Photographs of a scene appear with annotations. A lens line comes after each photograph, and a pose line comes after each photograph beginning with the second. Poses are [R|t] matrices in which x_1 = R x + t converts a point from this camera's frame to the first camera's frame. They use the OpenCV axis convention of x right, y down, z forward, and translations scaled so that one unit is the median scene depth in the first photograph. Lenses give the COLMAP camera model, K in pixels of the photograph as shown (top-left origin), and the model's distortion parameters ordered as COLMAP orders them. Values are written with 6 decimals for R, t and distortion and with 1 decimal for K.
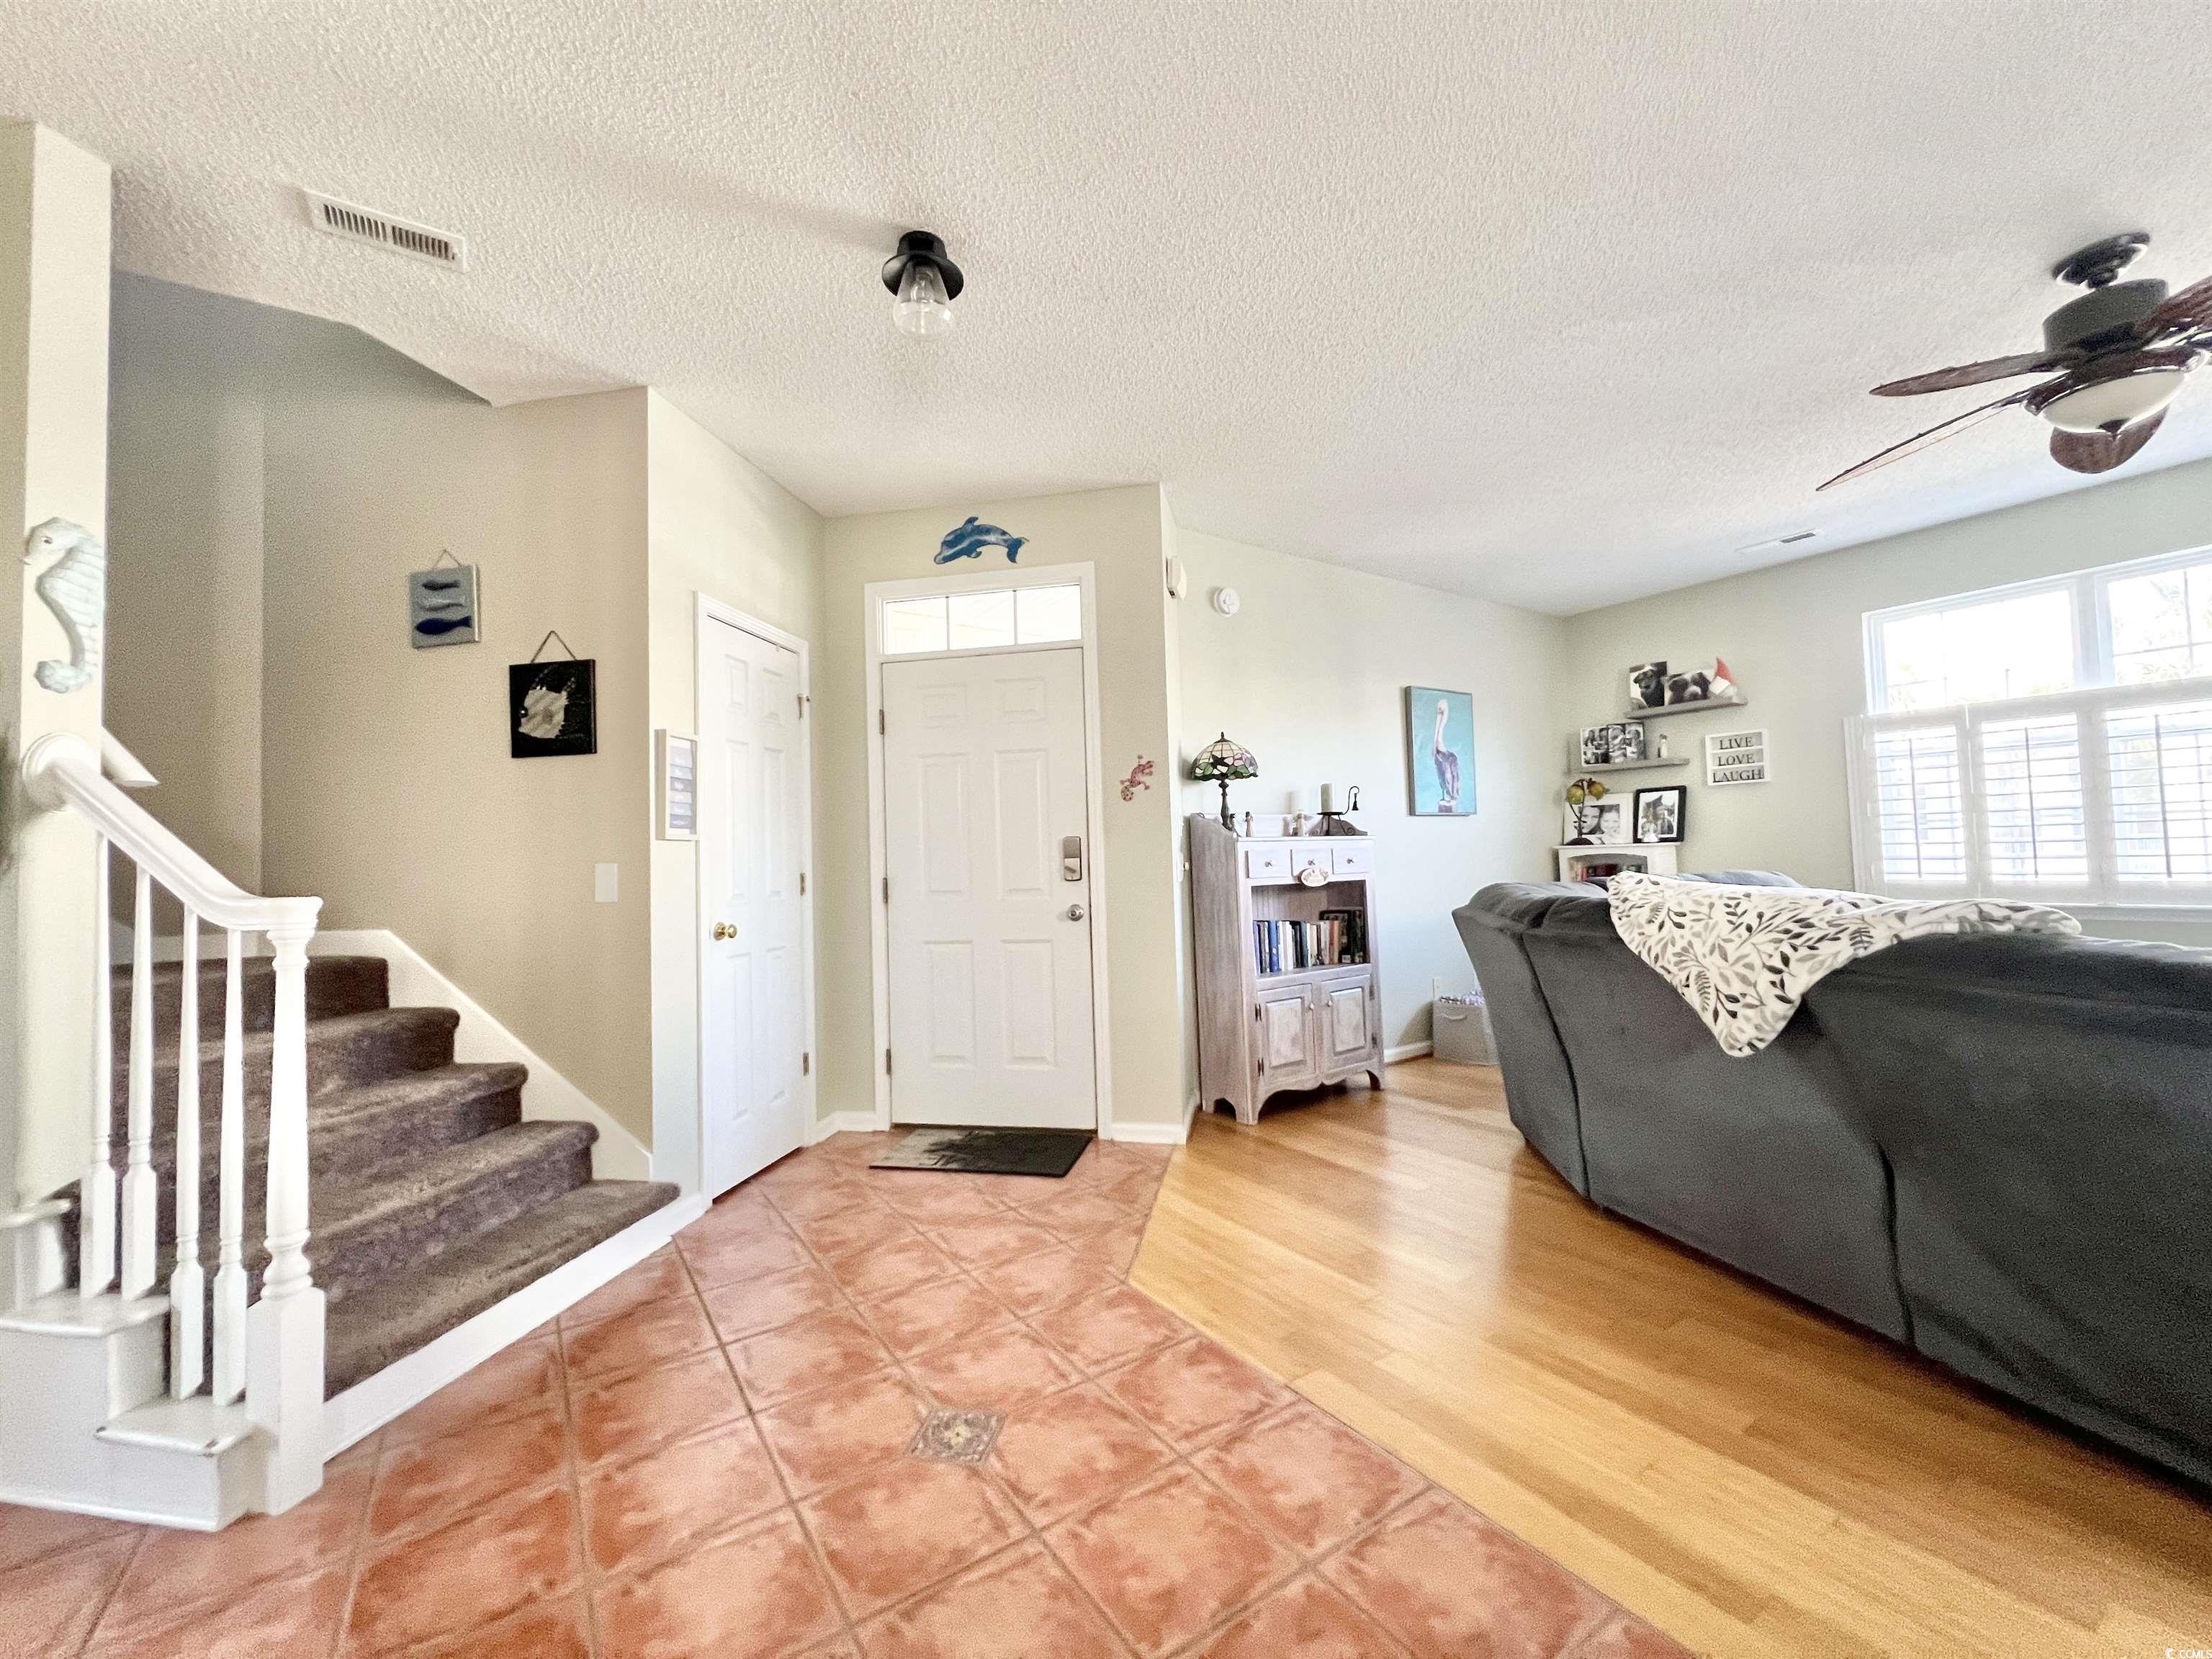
lens RADIAL K [[890.6, 0, 1096.5], [0, 890.6, 826.9], [0, 0, 1]] dist [0.000243, -0.000458]
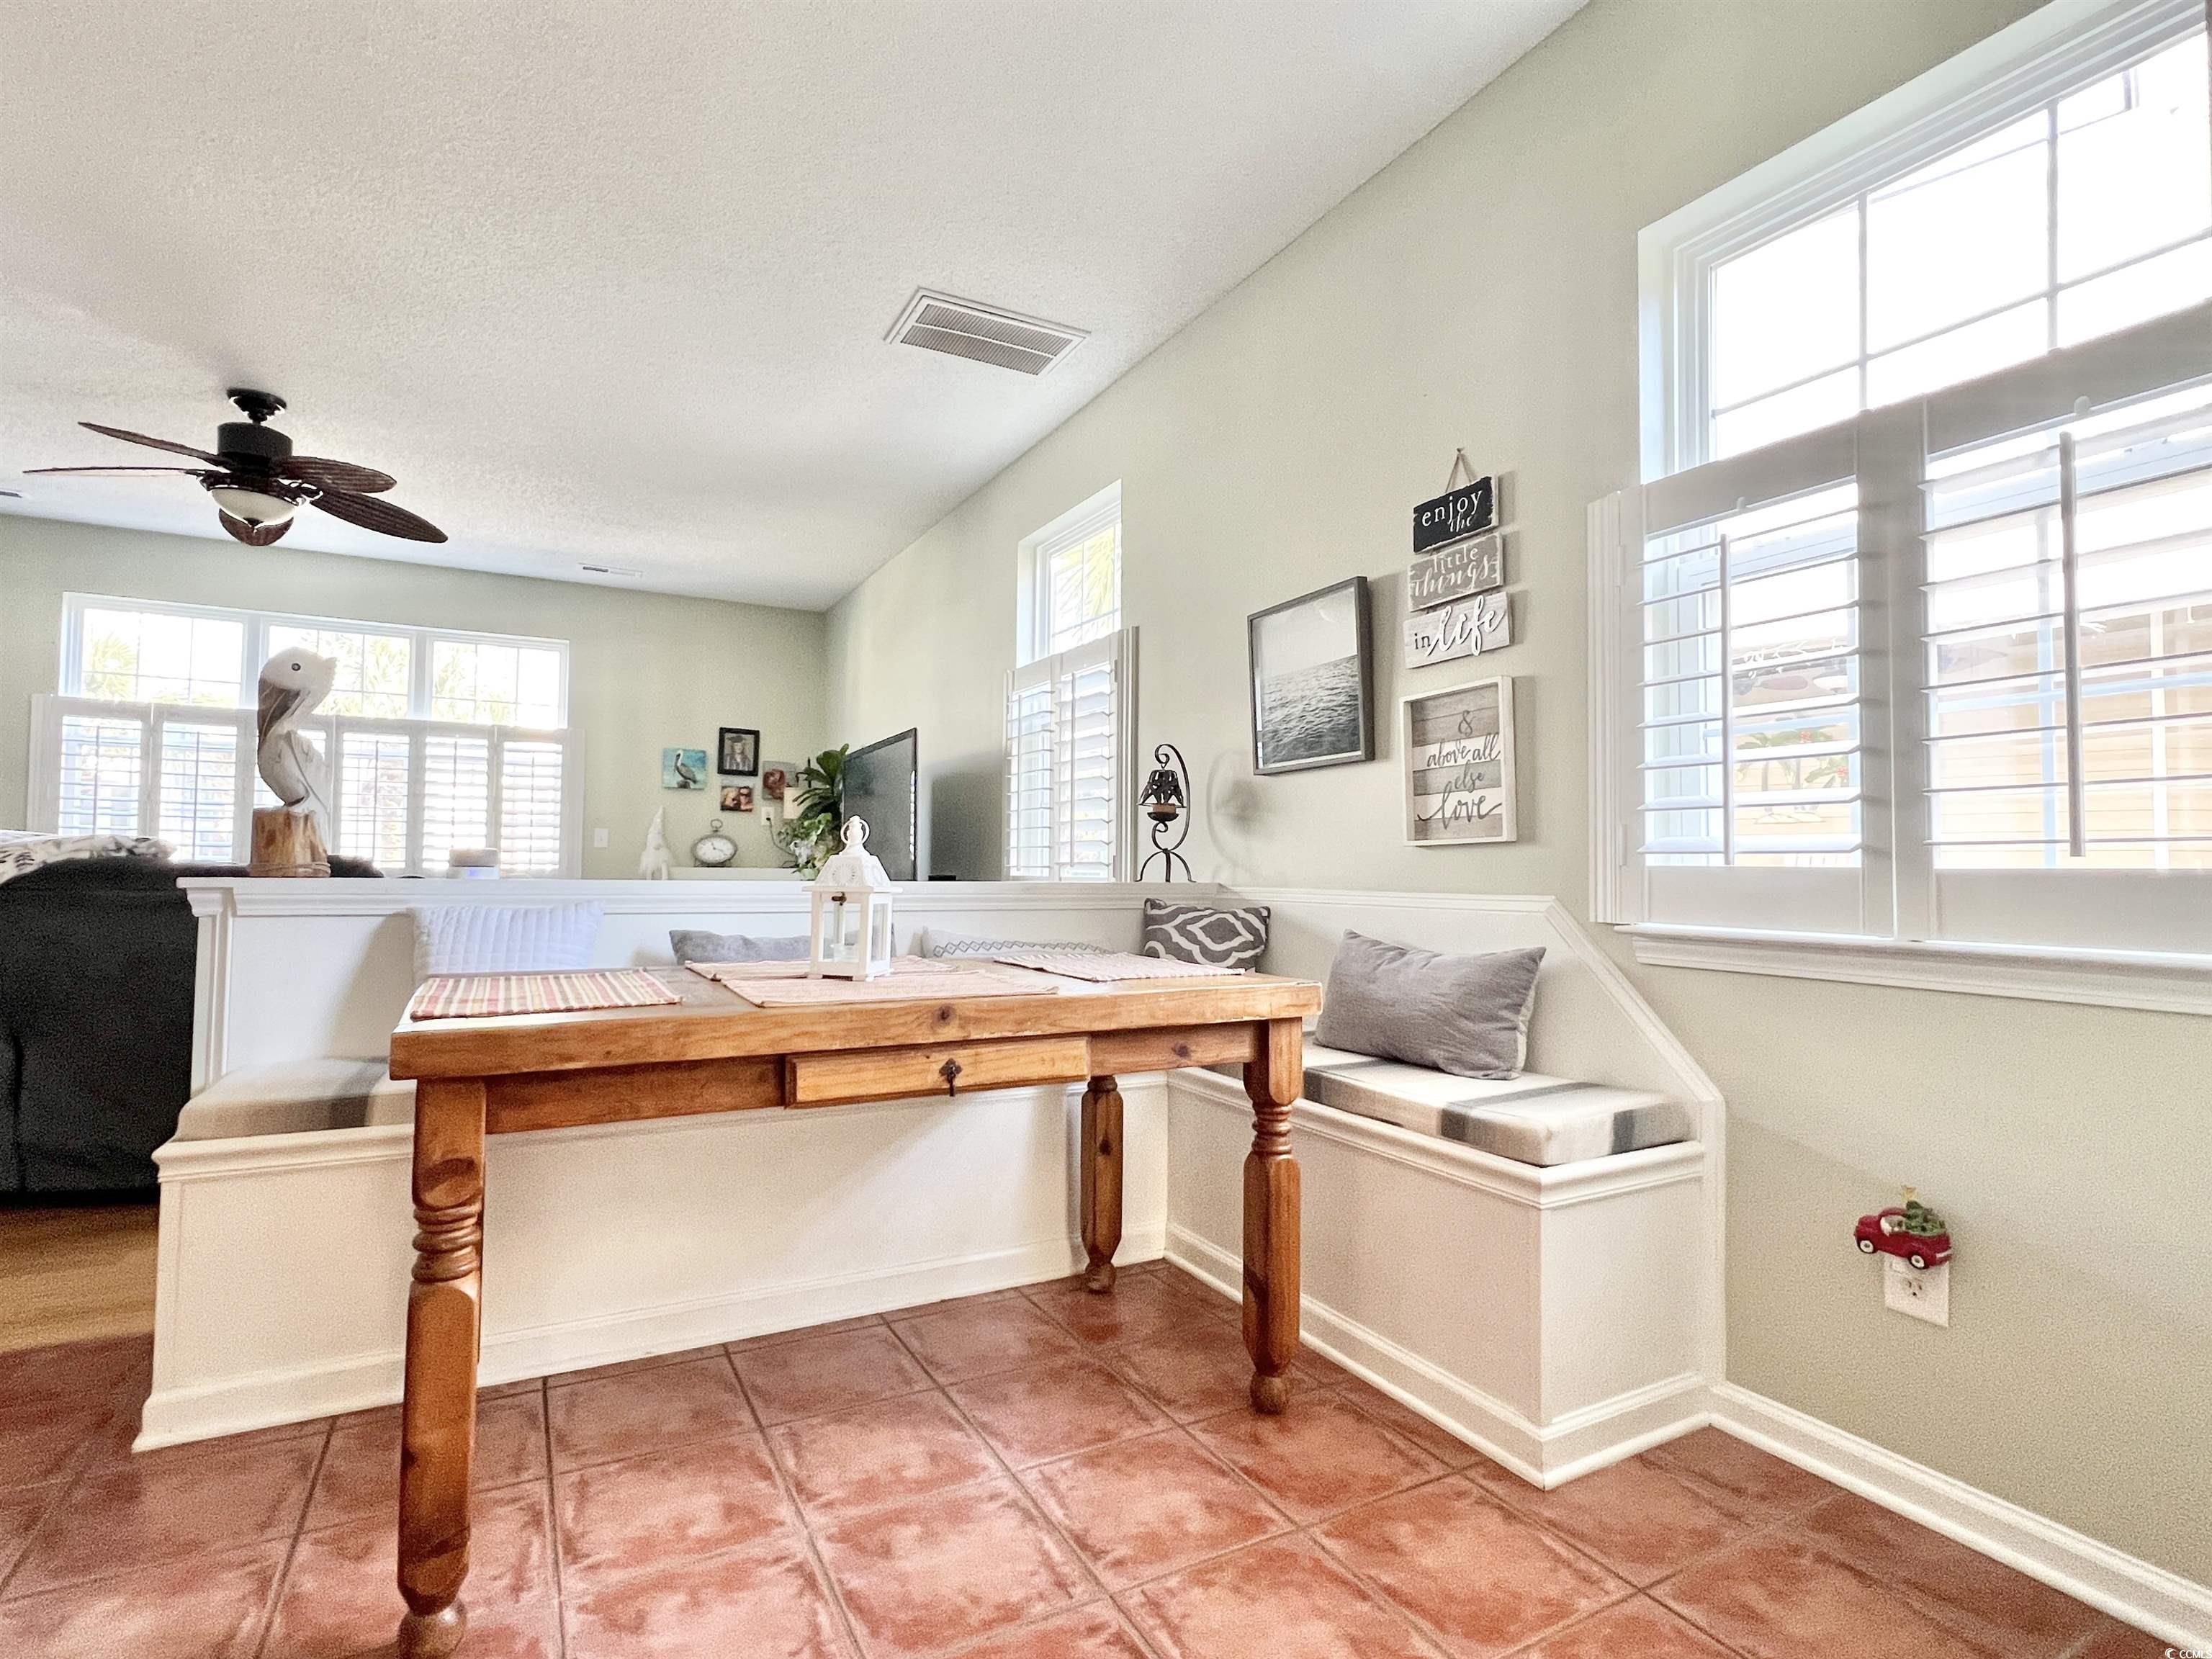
lens RADIAL K [[1086.4, 0, 1098.7], [0, 1086.4, 830.0], [0, 0, 1]] dist [-0.004126, -0.000989]
pose [[0.089161, 0.060598, 0.994172, -0.396225], [-0.046481, 0.997313, -0.056620, 0.067252], [-0.994932, -0.041162, 0.091738, -0.487463]]
